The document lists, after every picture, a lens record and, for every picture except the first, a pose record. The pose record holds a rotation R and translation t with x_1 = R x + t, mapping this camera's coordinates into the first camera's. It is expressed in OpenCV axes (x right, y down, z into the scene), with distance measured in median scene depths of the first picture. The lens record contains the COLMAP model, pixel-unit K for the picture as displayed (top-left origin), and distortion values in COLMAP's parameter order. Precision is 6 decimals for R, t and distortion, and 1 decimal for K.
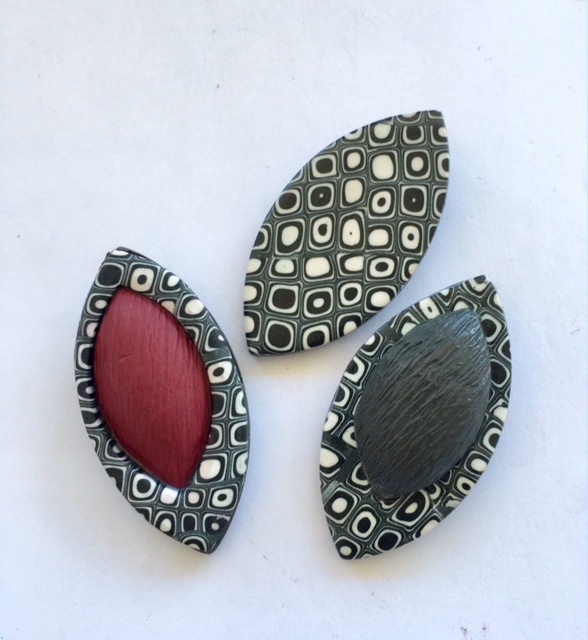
lens RADIAL K [[622.3, 0, 299.7], [0, 622.3, 319.7], [0, 0, 1]] dist [0.013368, 0.000000]
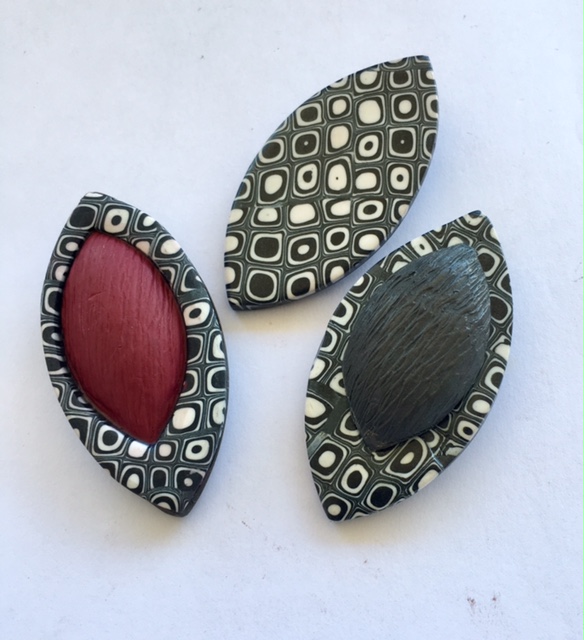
lens RADIAL K [[617.5, 0, 286.1], [0, 617.5, 320.3], [0, 0, 1]] dist [0.012915, 0.000000]
pose [[0.999983, -0.000514, -0.005798, 0.010118], [-0.000183, 0.992828, -0.119549, 0.202384], [0.005818, 0.119548, 0.992811, 0.090312]]
